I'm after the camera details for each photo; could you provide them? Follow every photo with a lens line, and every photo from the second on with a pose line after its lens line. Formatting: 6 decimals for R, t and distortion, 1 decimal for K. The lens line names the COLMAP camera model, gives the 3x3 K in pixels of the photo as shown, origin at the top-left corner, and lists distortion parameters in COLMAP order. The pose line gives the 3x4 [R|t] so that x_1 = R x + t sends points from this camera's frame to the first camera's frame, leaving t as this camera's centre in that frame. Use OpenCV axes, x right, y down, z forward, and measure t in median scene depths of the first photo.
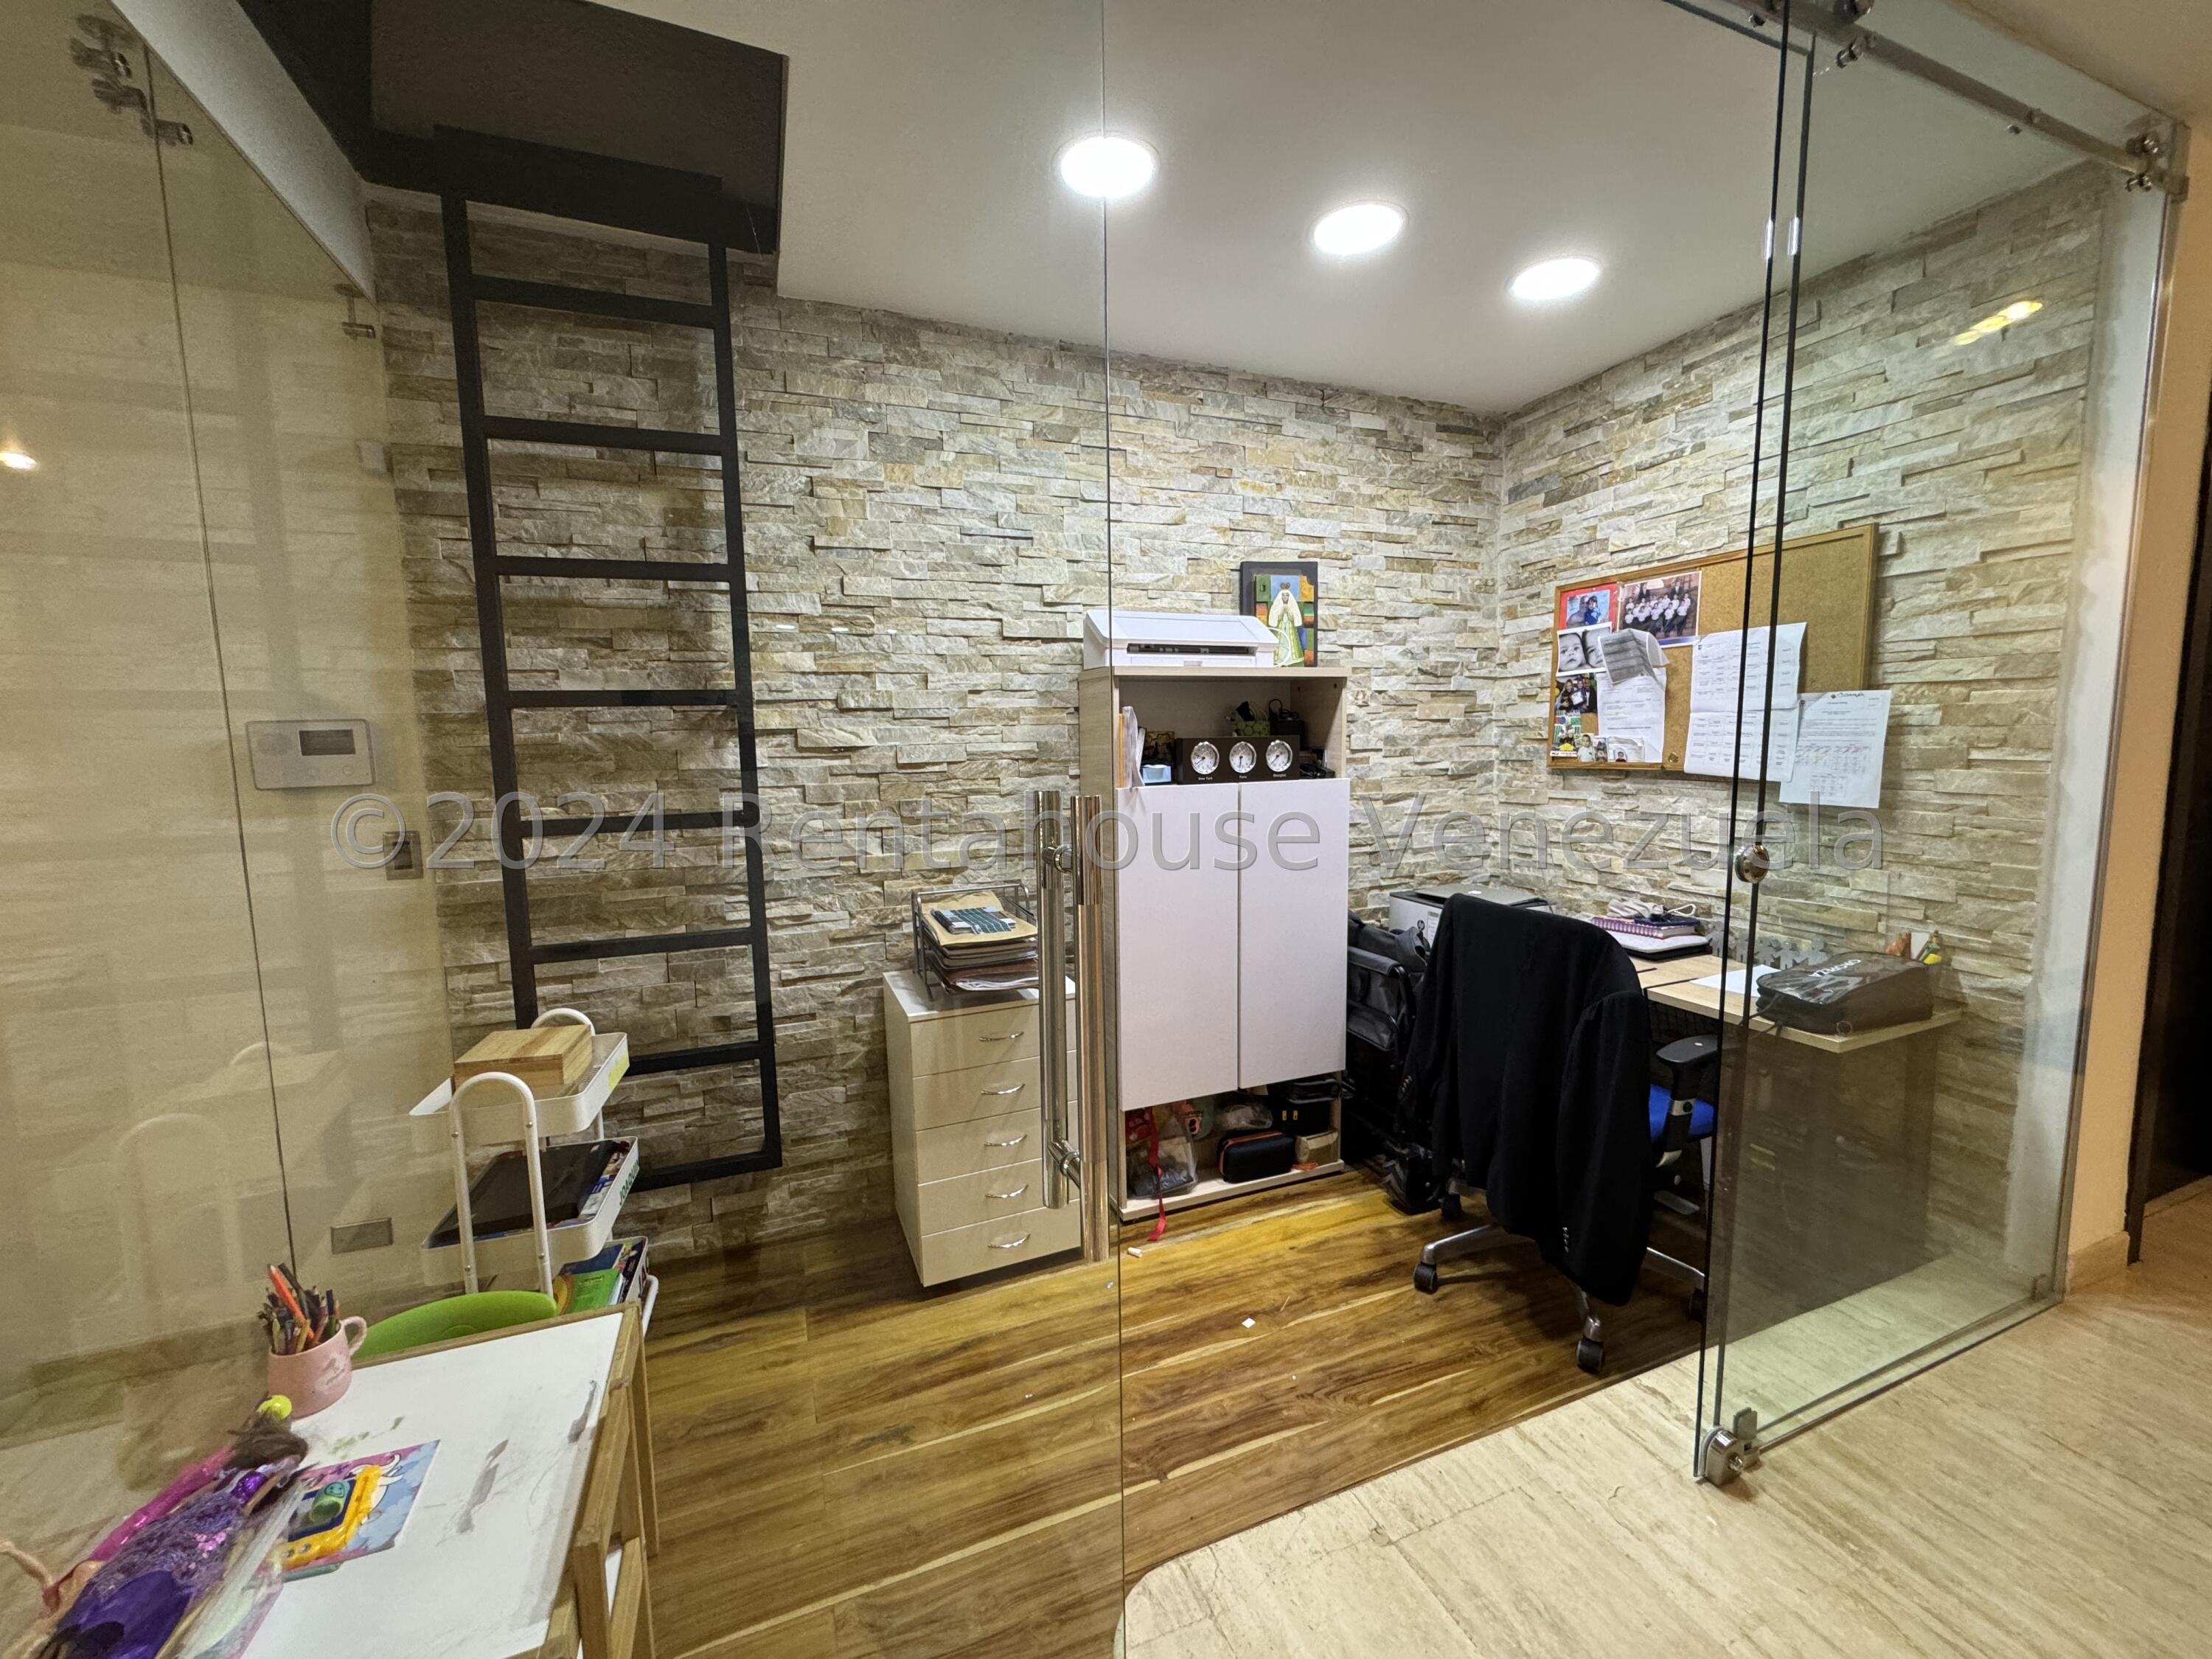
lens RADIAL K [[883.1, 0, 1108.7], [0, 883.1, 832.2], [0, 0, 1]] dist [-0.003513, 0.000341]
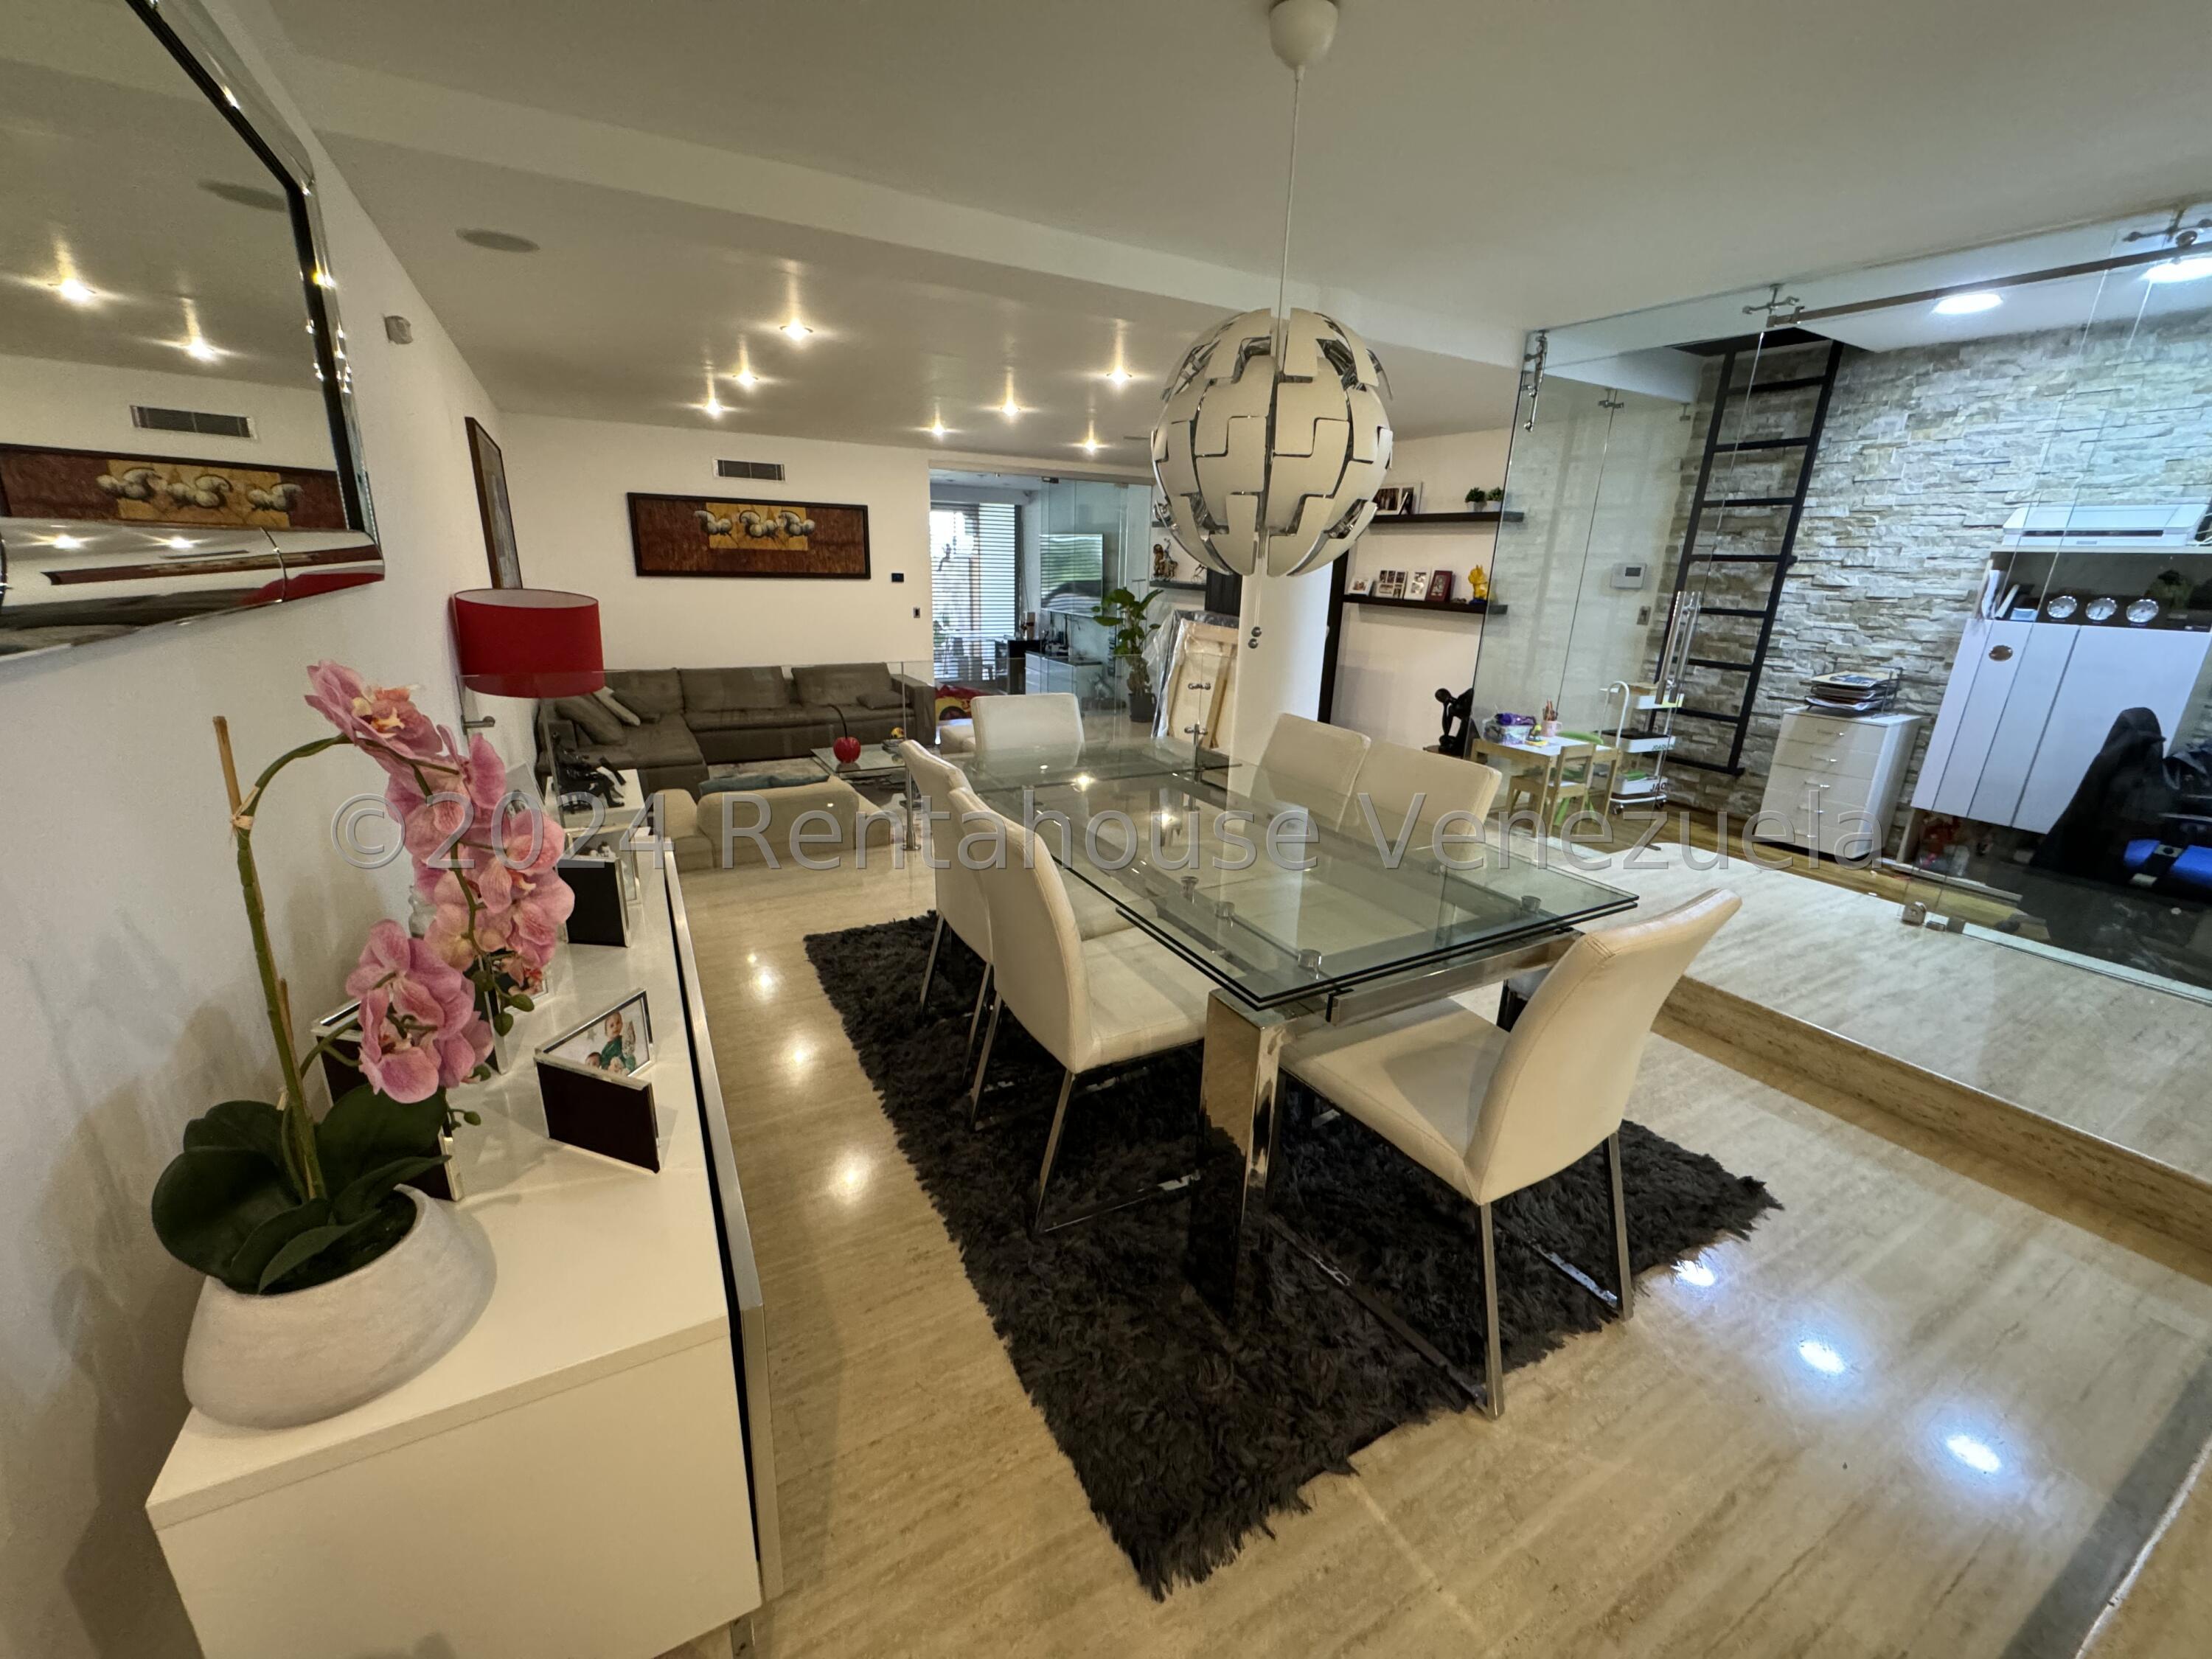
lens RADIAL K [[883.1, 0, 1099.9], [0, 883.1, 824.3], [0, 0, 1]] dist [-0.003513, 0.000341]
pose [[0.131386, 0.310942, -0.941304, 1.463871], [-0.141383, 0.945706, 0.292662, 0.063892], [0.981197, 0.094633, 0.168215, -0.878976]]
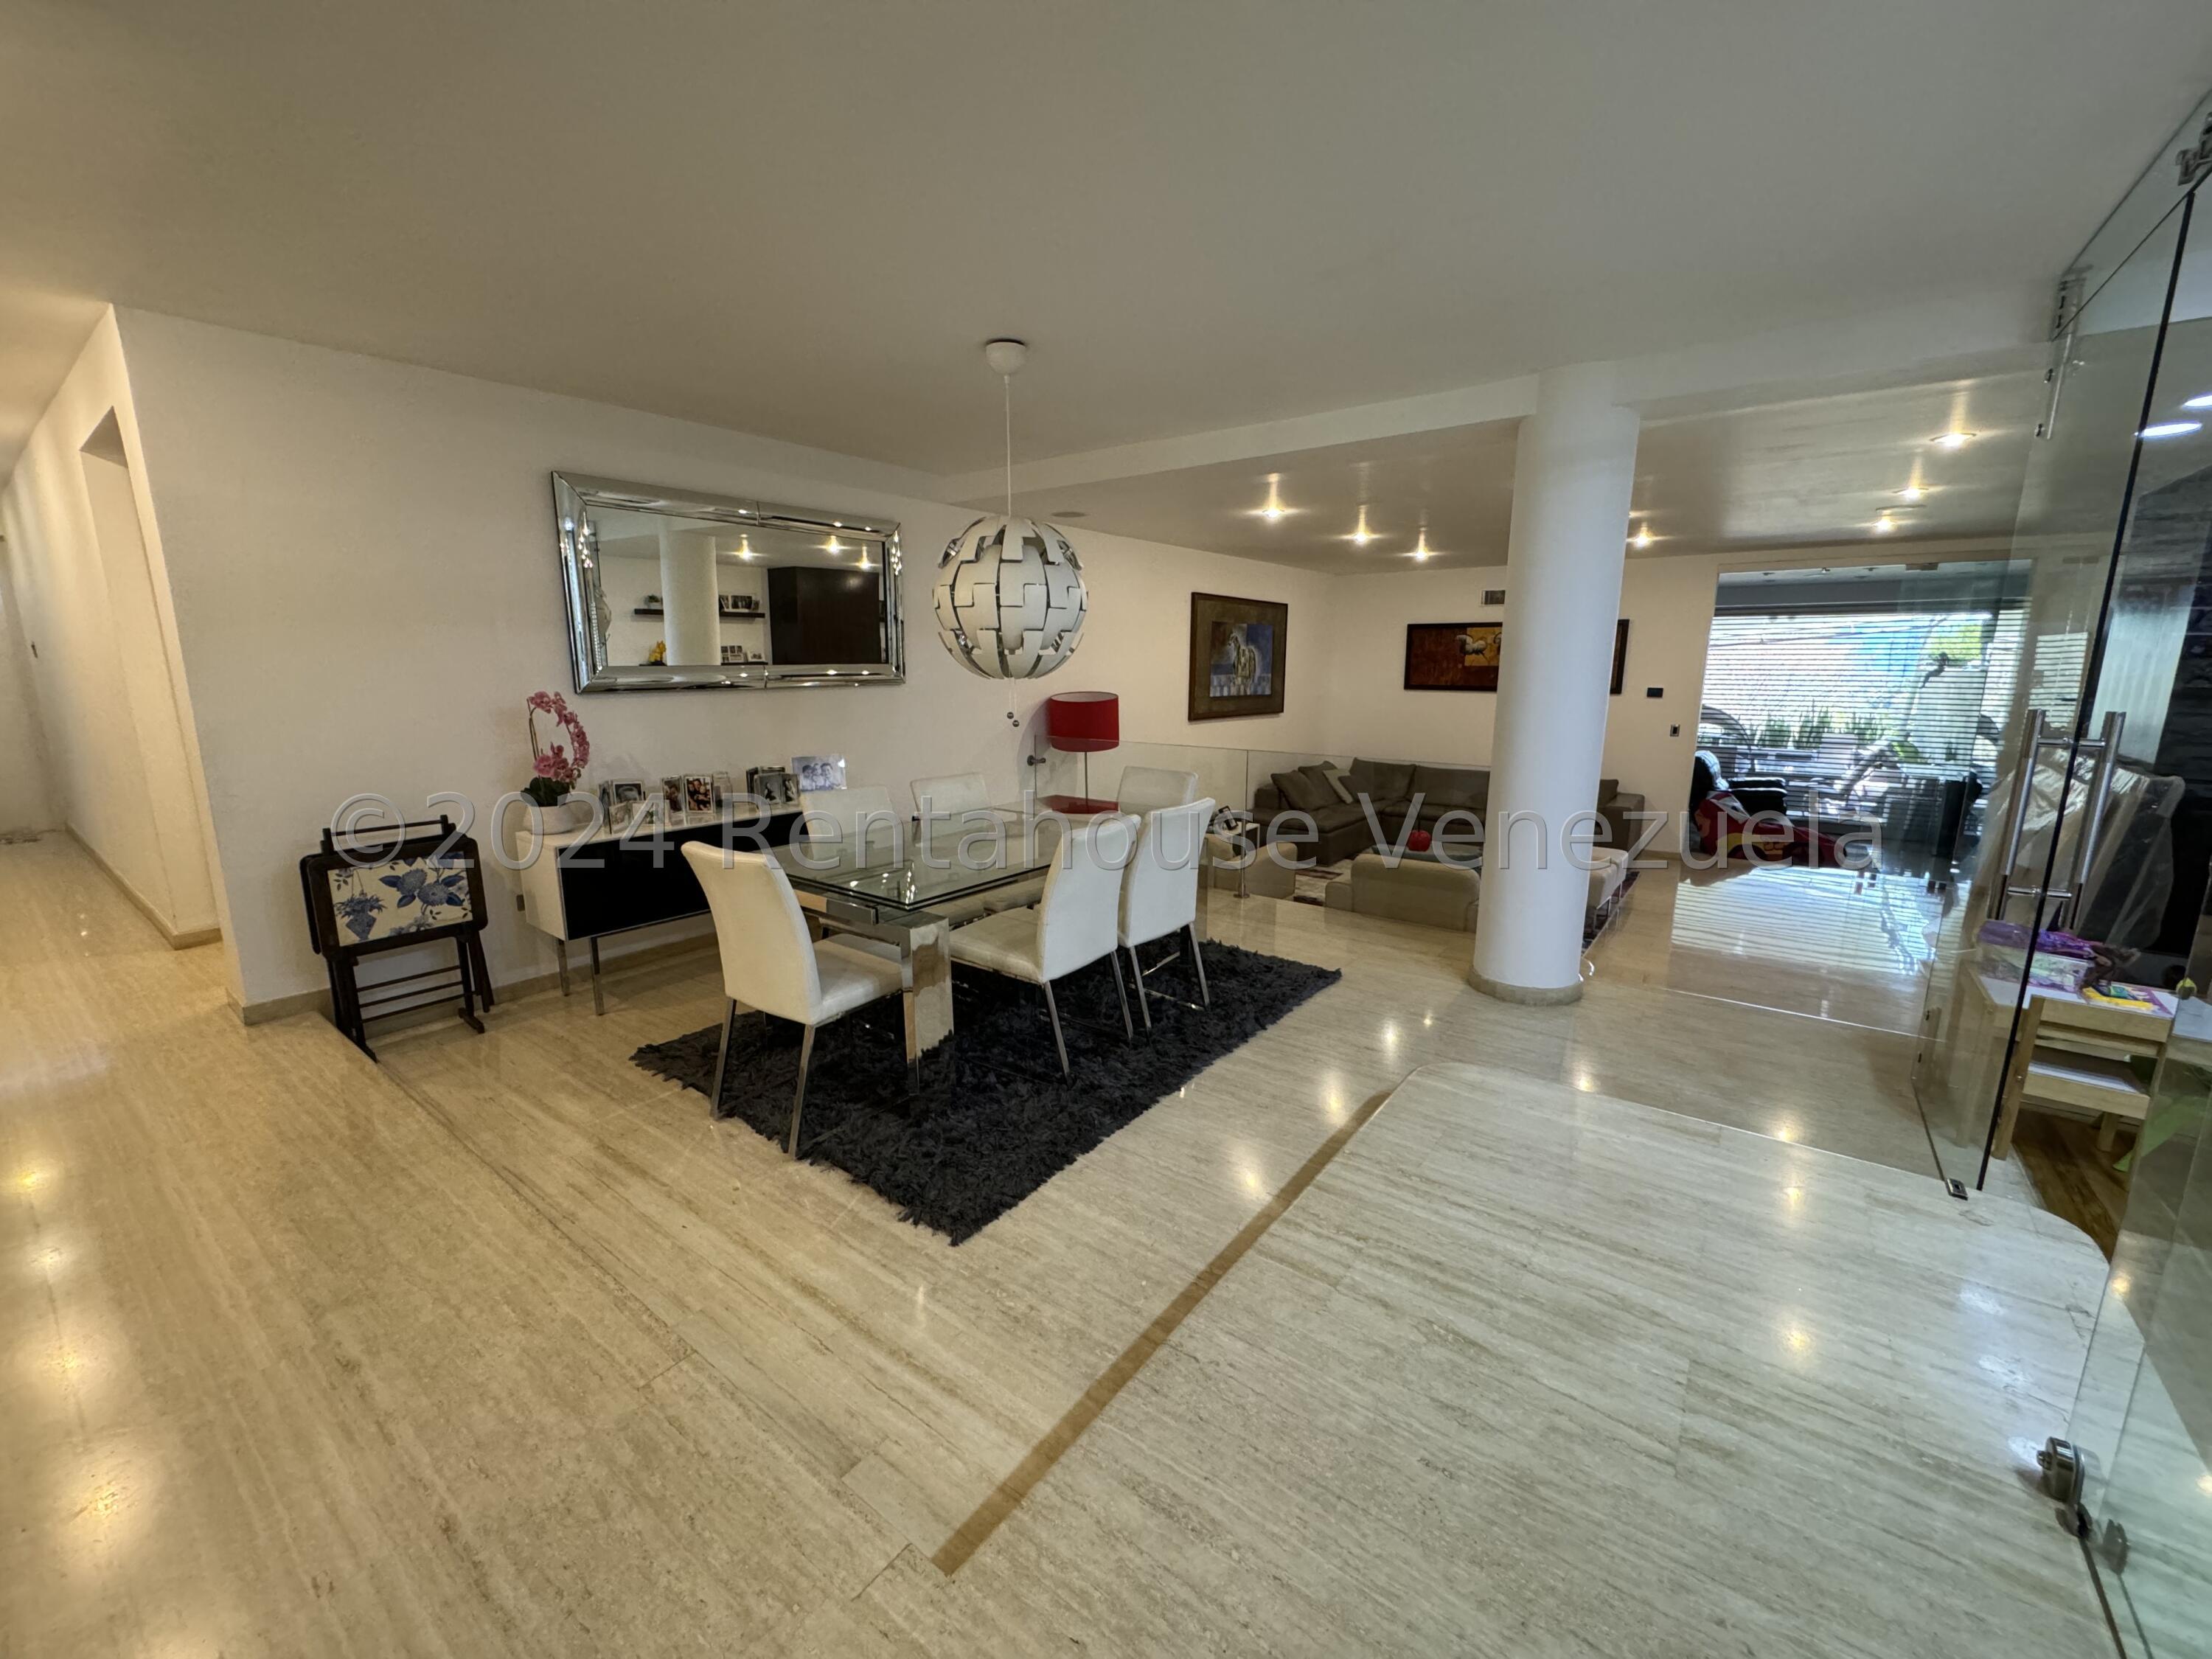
lens RADIAL K [[883.1, 0, 1108.5], [0, 883.1, 822.1], [0, 0, 1]] dist [-0.003513, 0.000341]
pose [[-0.853103, 0.114480, -0.509028, 1.154793], [-0.041248, 0.957779, 0.284532, -0.114874], [0.520109, 0.263732, -0.812362, 0.610722]]
